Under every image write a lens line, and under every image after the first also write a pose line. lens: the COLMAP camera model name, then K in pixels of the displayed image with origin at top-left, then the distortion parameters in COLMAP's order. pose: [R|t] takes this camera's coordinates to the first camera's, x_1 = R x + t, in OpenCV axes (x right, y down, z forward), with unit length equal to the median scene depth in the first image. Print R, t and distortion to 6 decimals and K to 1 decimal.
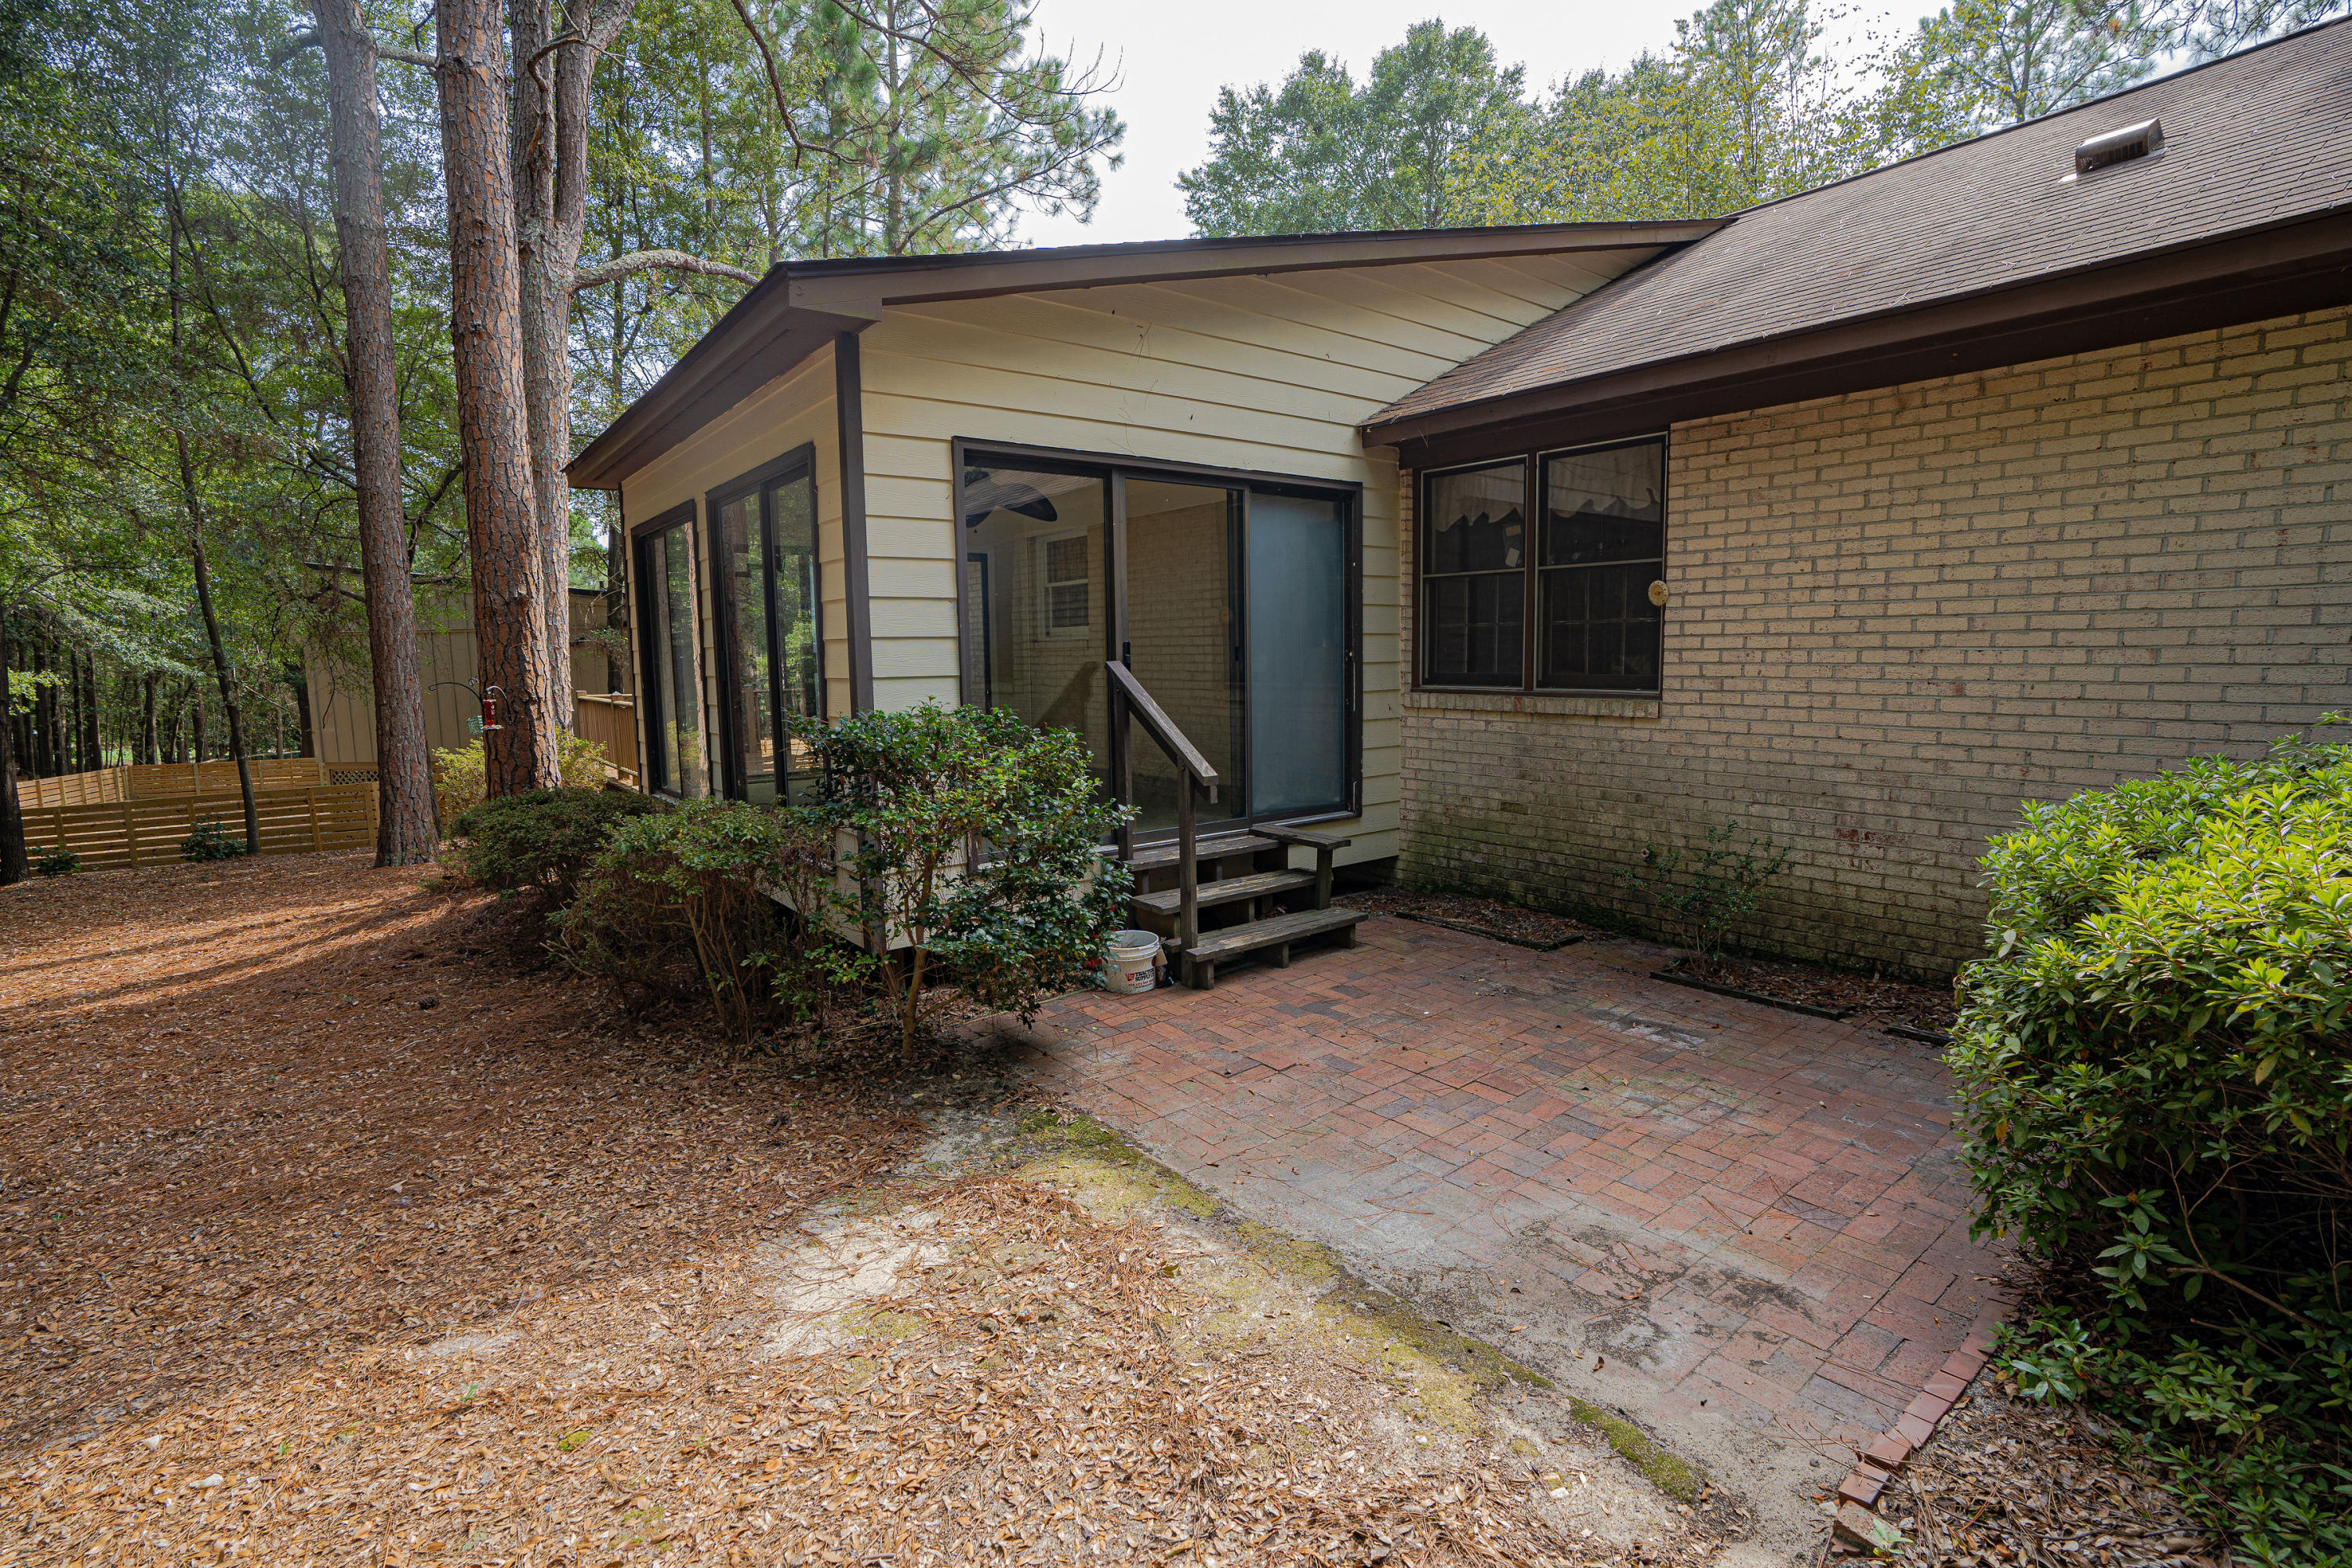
lens RADIAL K [[1087.8, 0, 1173.0], [0, 1087.8, 789.3], [0, 0, 1]] dist [-0.068169, 0.026166]
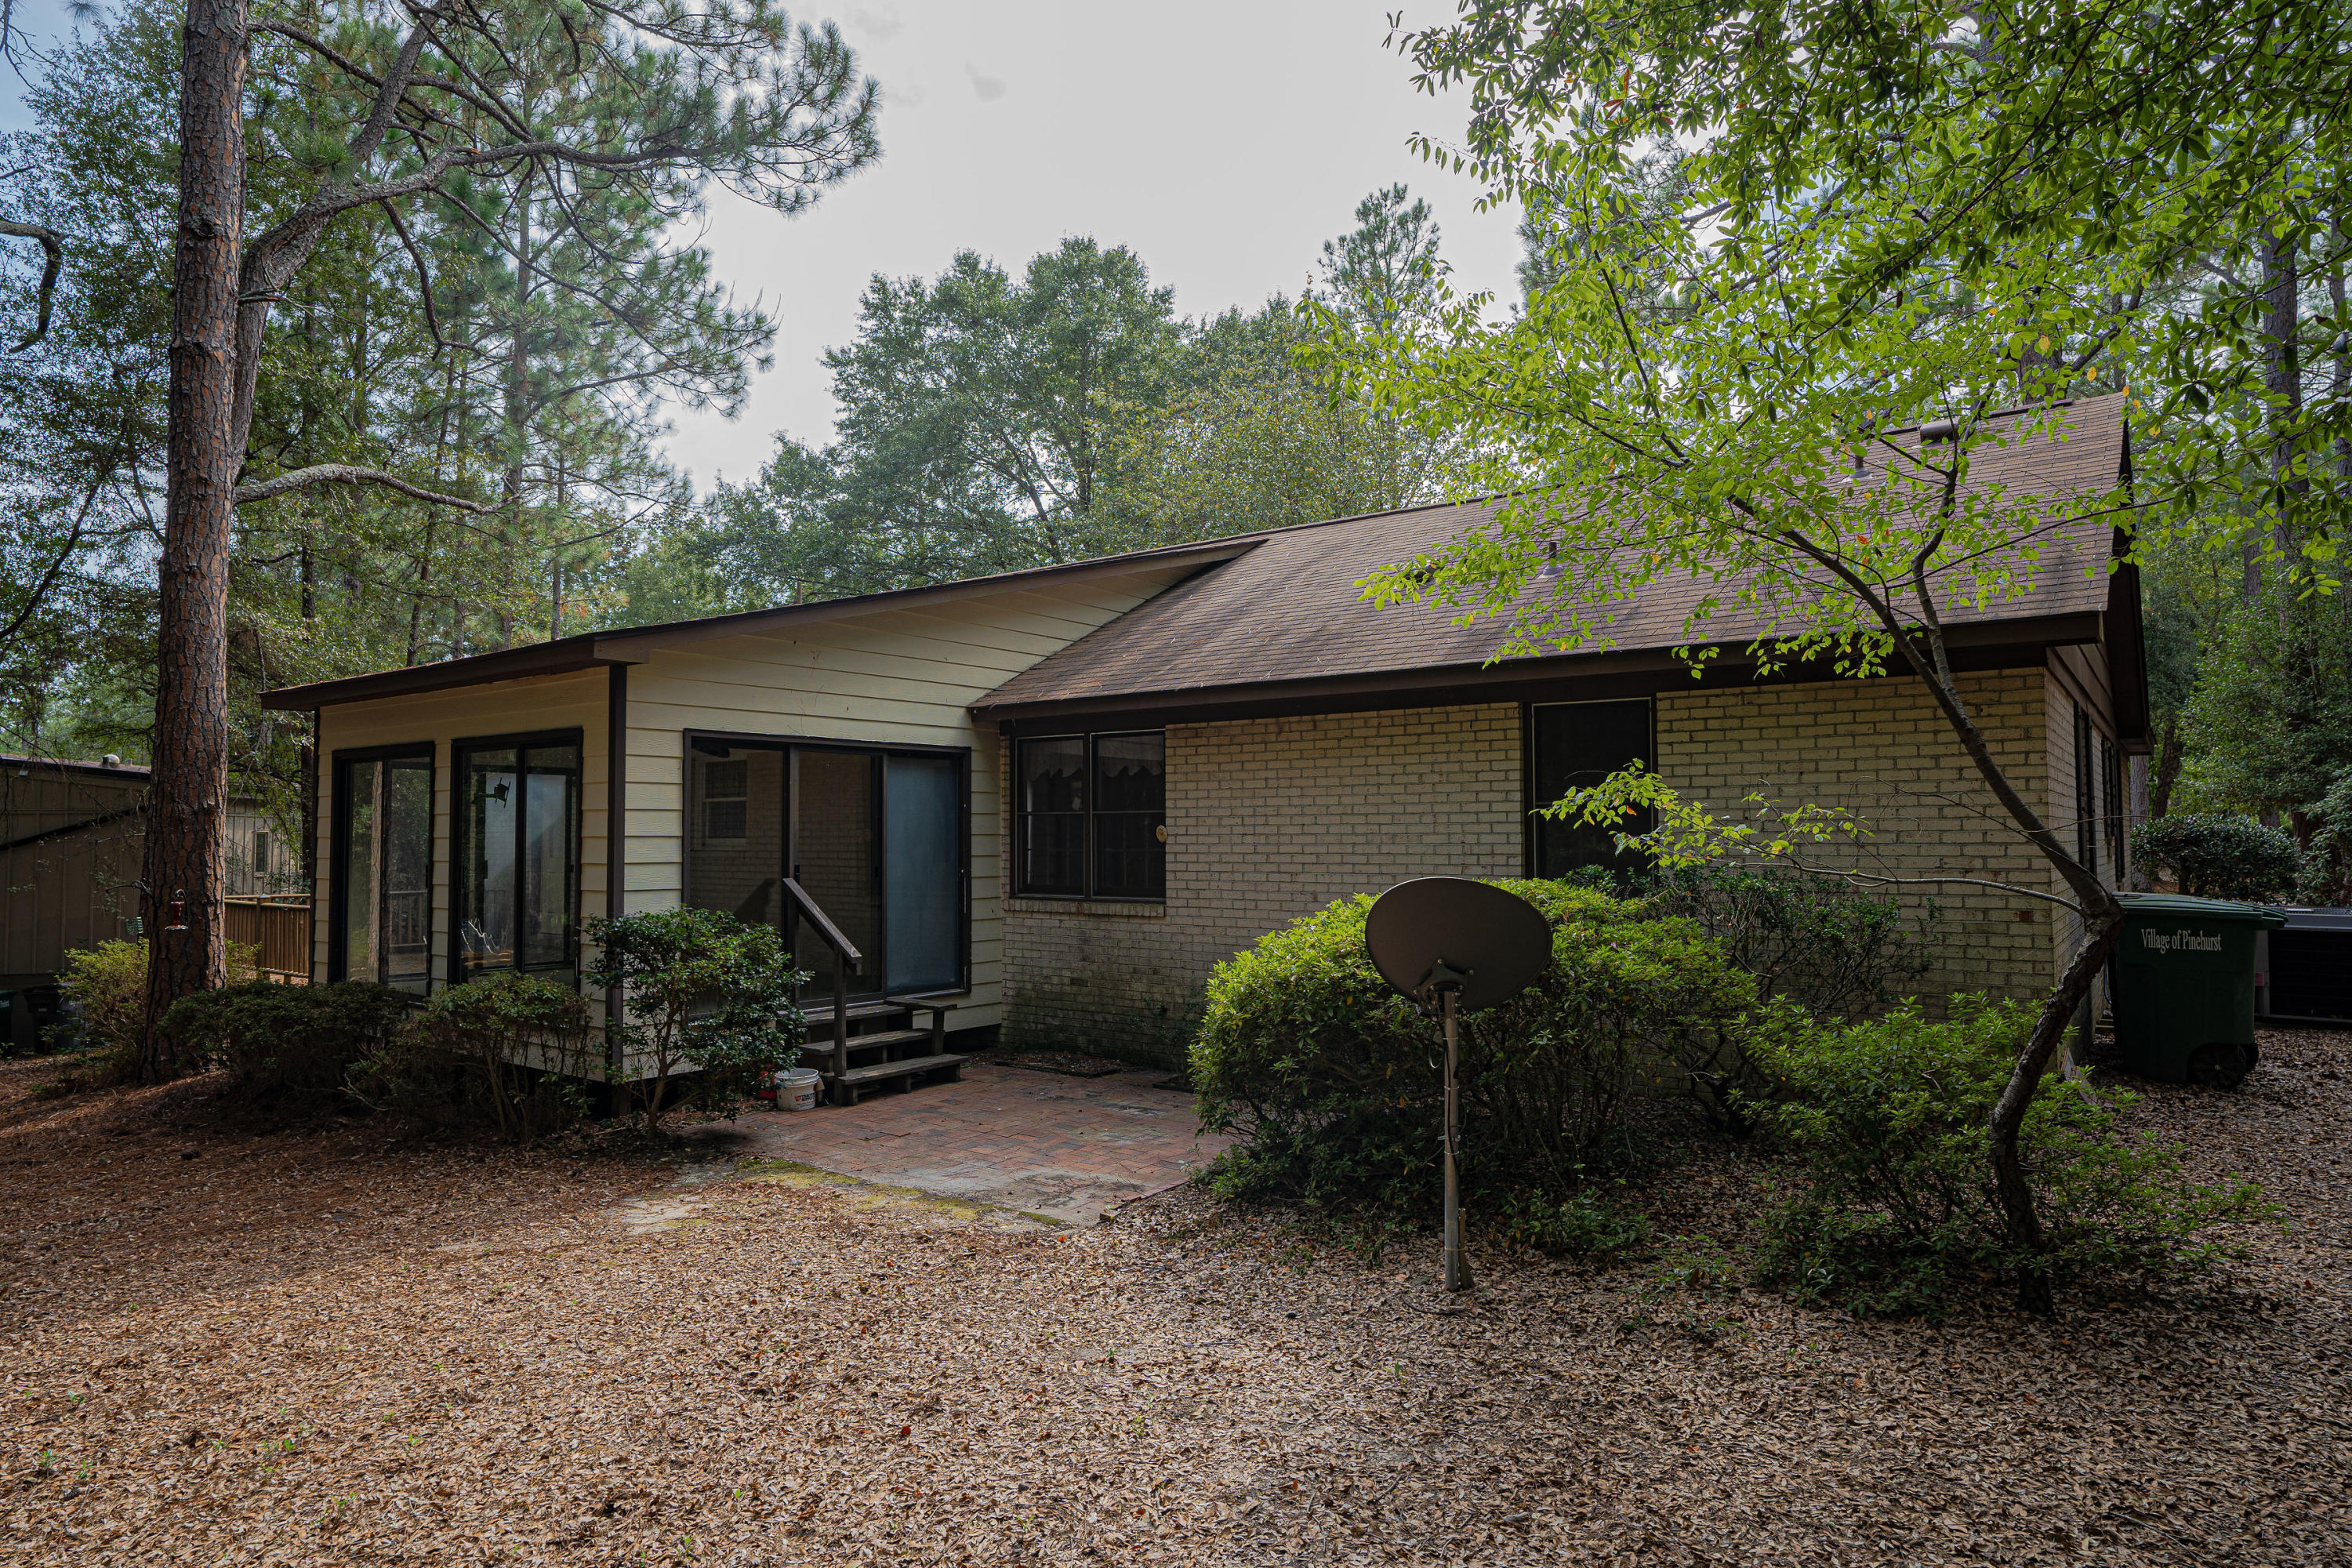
lens RADIAL K [[1363.9, 0, 1176.0], [0, 1363.9, 784.0], [0, 0, 1]] dist [-0.044686, 0.037815]
pose [[0.963326, 0.021895, 0.267440, -0.038886], [0.023018, 0.986249, -0.163657, 0.056145], [-0.267346, 0.163811, 0.949575, -0.749841]]
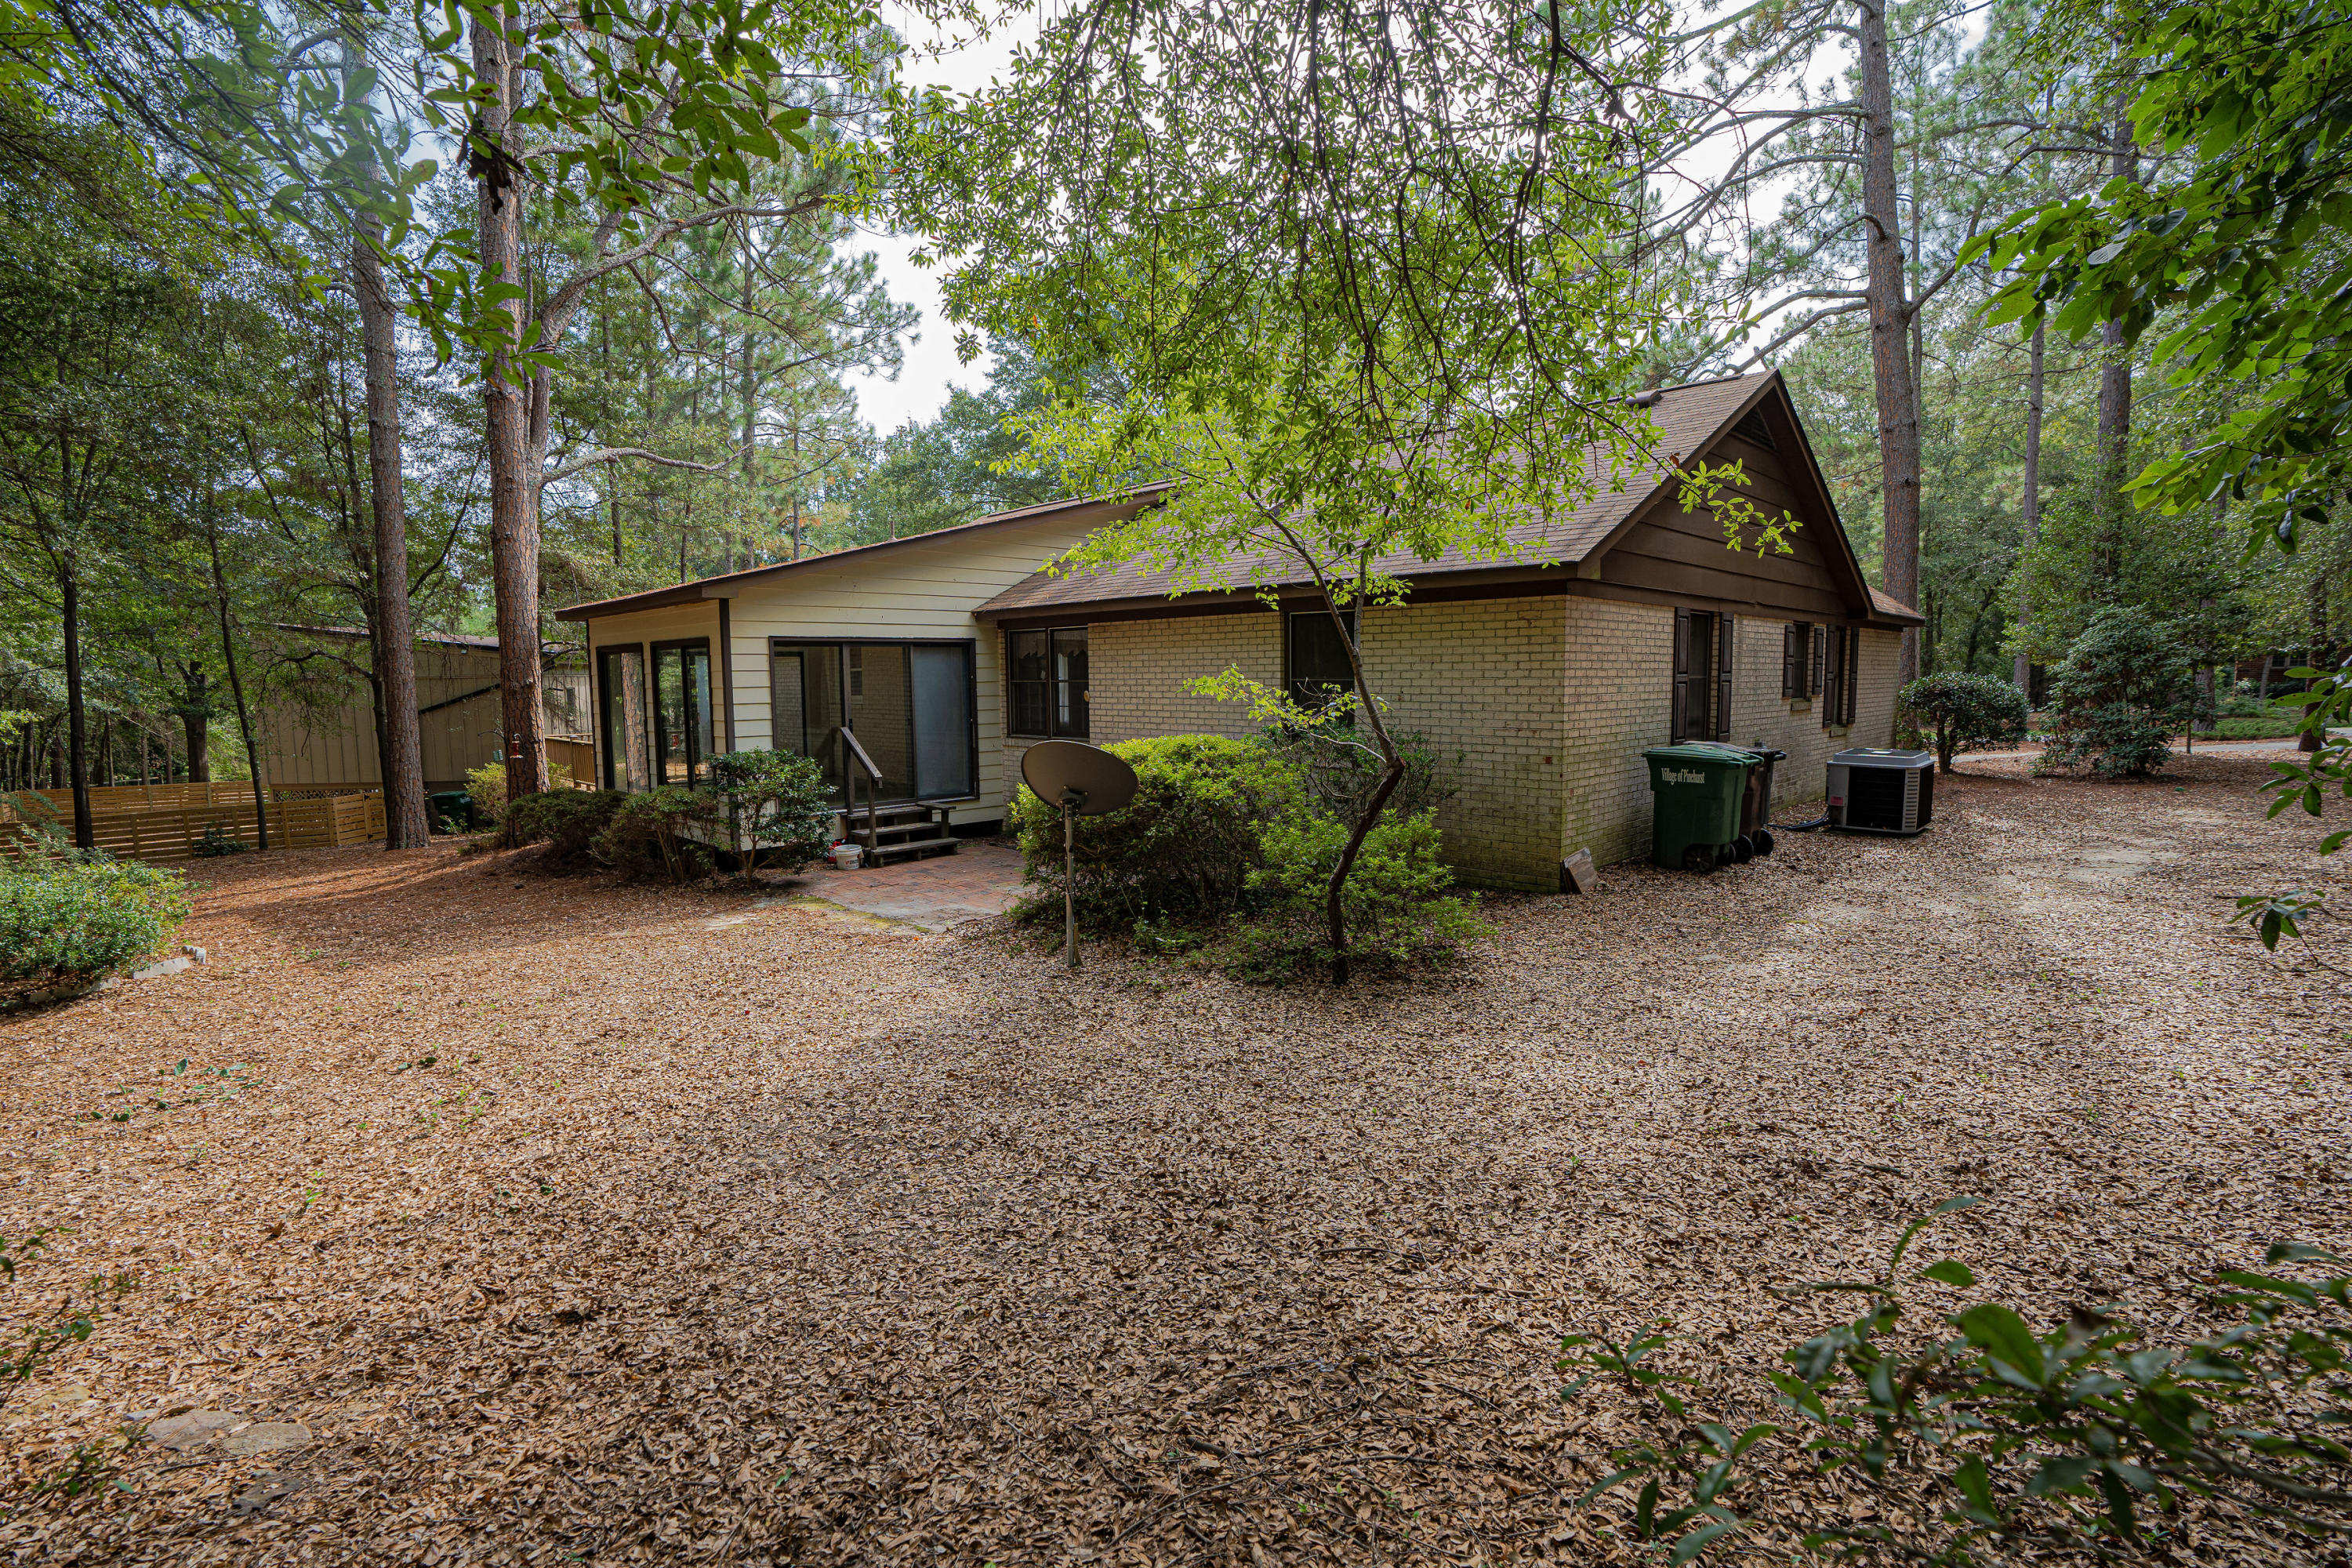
lens RADIAL K [[1087.8, 0, 1173.0], [0, 1087.8, 789.3], [0, 0, 1]] dist [-0.068169, 0.026166]
pose [[0.992791, -0.007364, 0.119630, 0.315547], [0.010056, 0.999709, -0.021917, 0.060023], [-0.119434, 0.022962, 0.992577, -1.167599]]
